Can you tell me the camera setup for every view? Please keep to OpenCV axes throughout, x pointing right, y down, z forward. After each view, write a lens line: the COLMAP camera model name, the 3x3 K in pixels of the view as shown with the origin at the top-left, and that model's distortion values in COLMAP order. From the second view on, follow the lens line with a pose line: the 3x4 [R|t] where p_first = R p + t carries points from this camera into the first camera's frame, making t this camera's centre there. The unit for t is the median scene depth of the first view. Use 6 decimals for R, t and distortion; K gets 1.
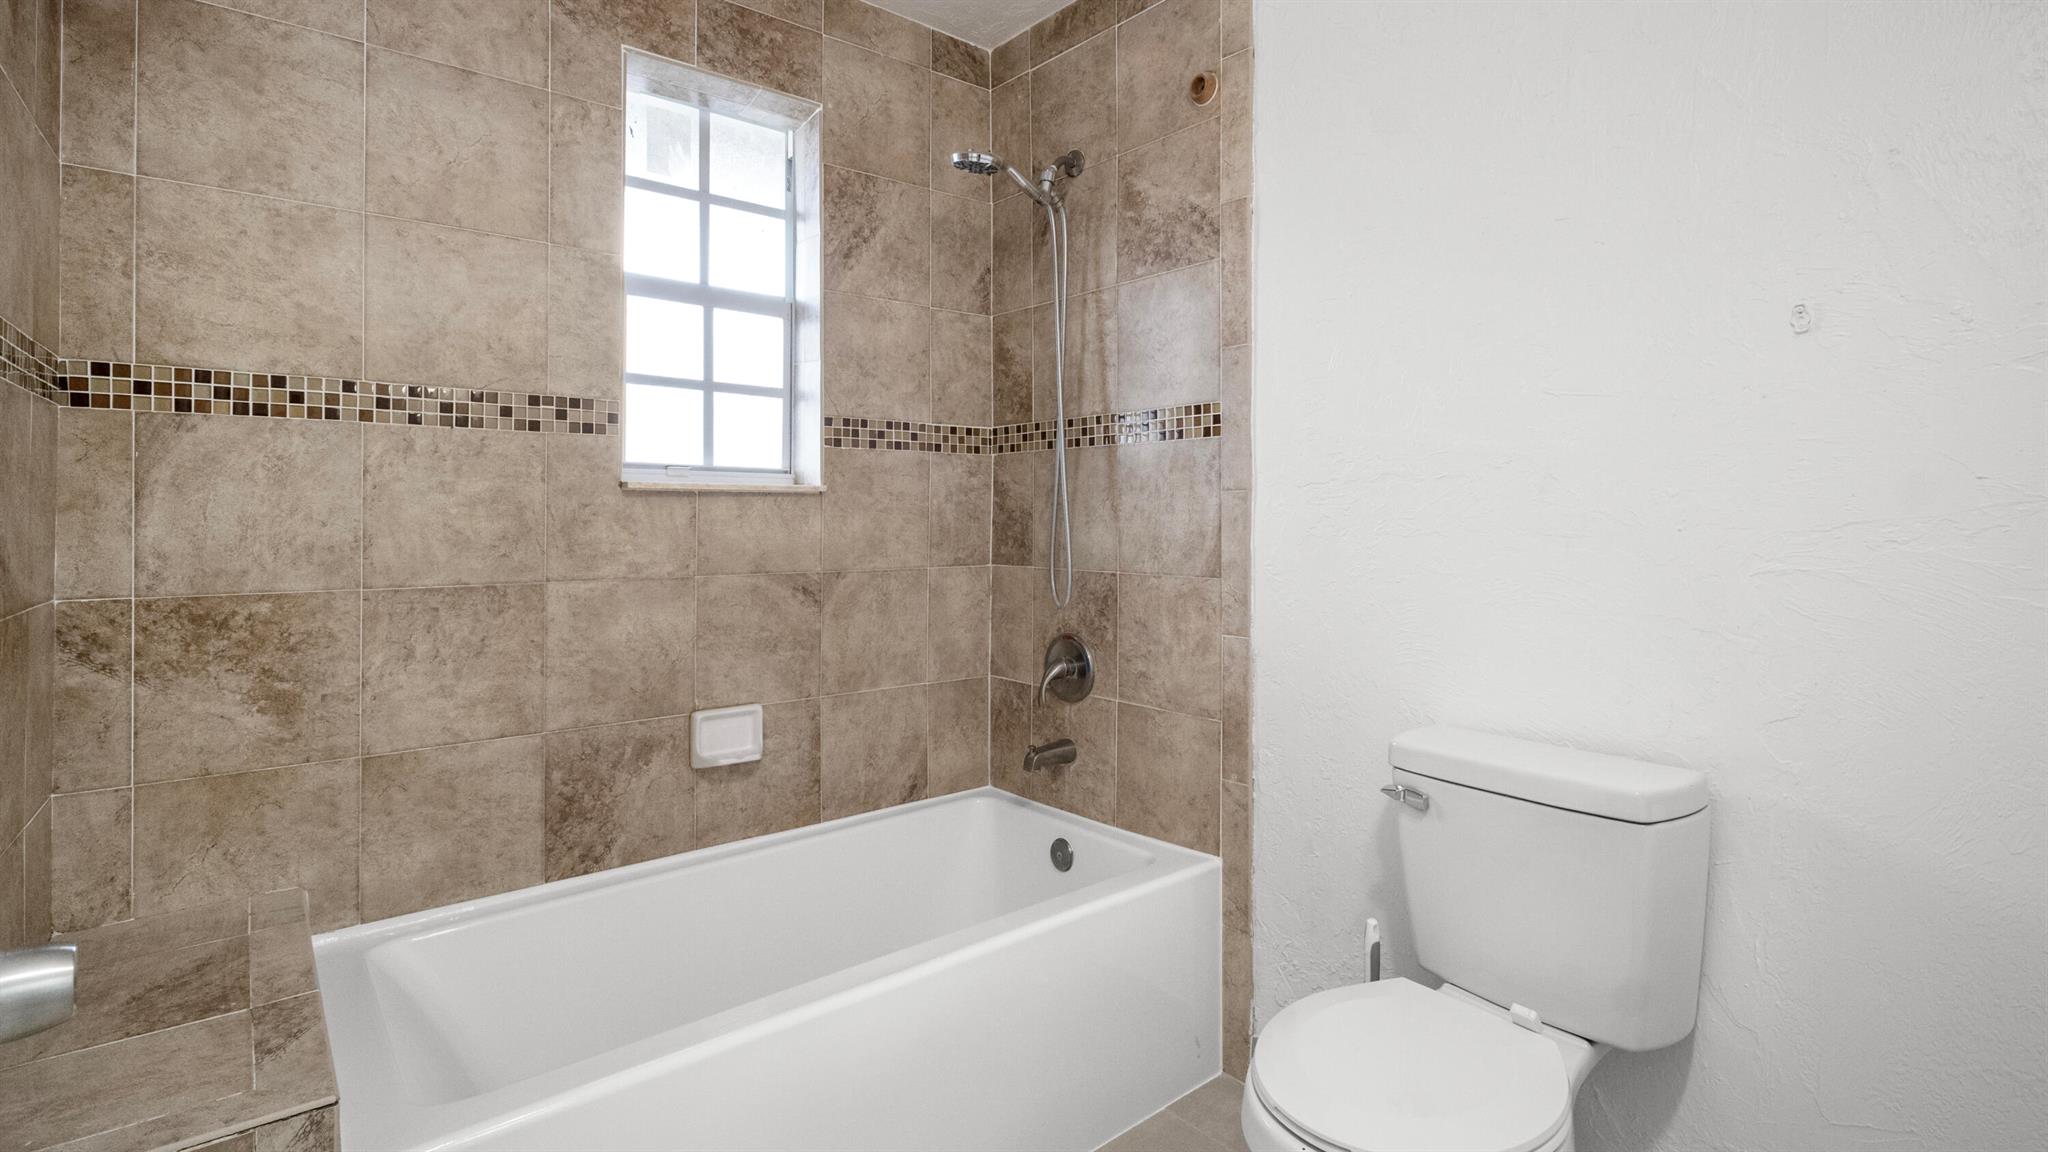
lens RADIAL K [[950.2, 0, 999.9], [0, 950.2, 510.4], [0, 0, 1]] dist [0.020554, -0.006876]
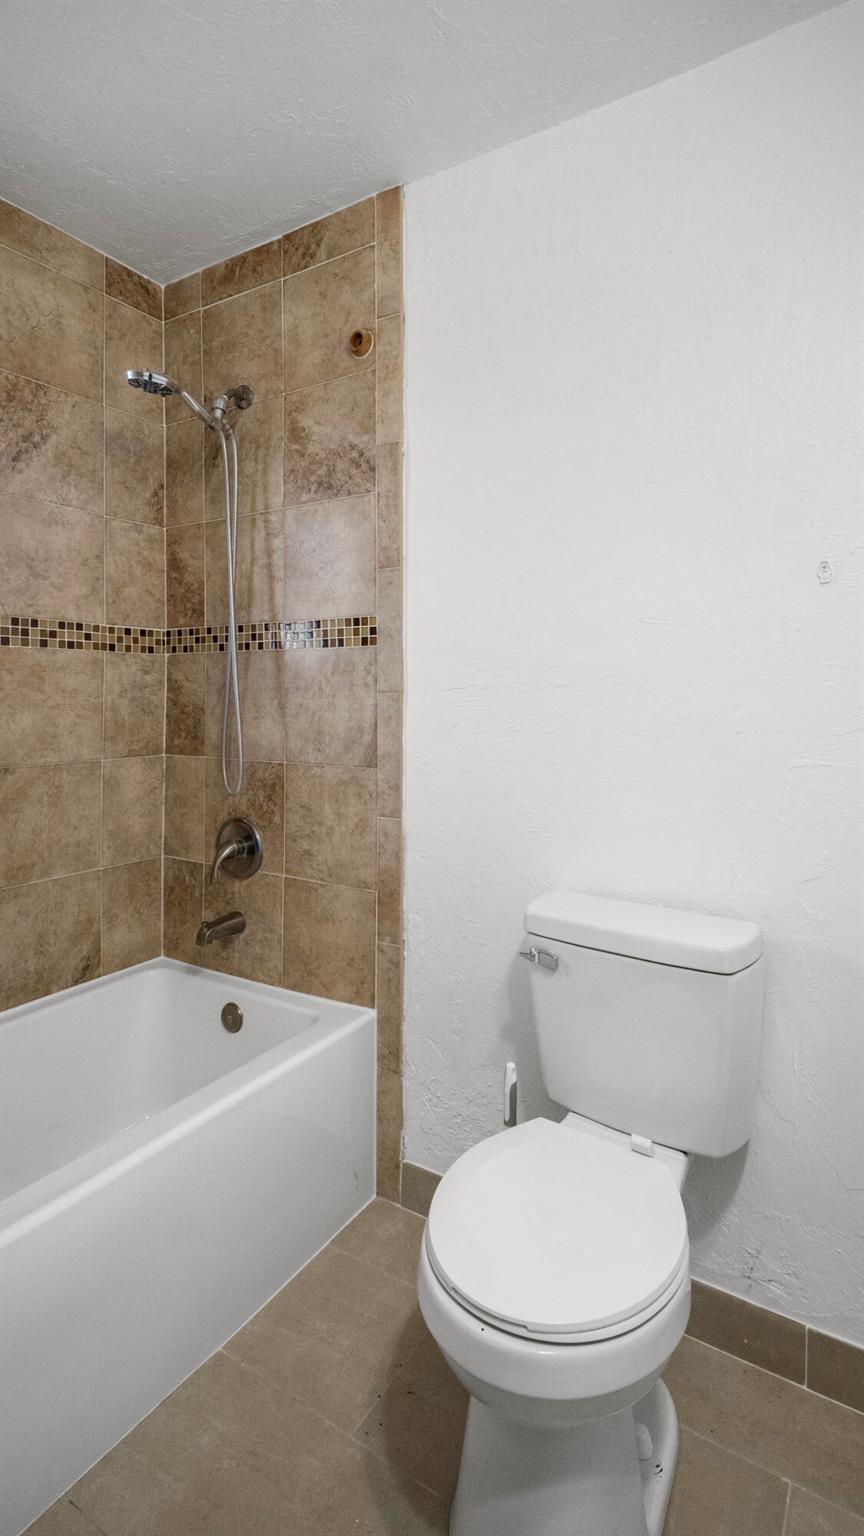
lens RADIAL K [[712.7, 0, 406.1], [0, 712.7, 685.9], [0, 0, 1]] dist [0.020554, -0.006876]
pose [[0.947518, 0.000690, 0.319701, -0.010421], [-0.000741, 1.000000, 0.000037, -0.026483], [-0.319701, -0.000272, 0.947518, 0.151894]]
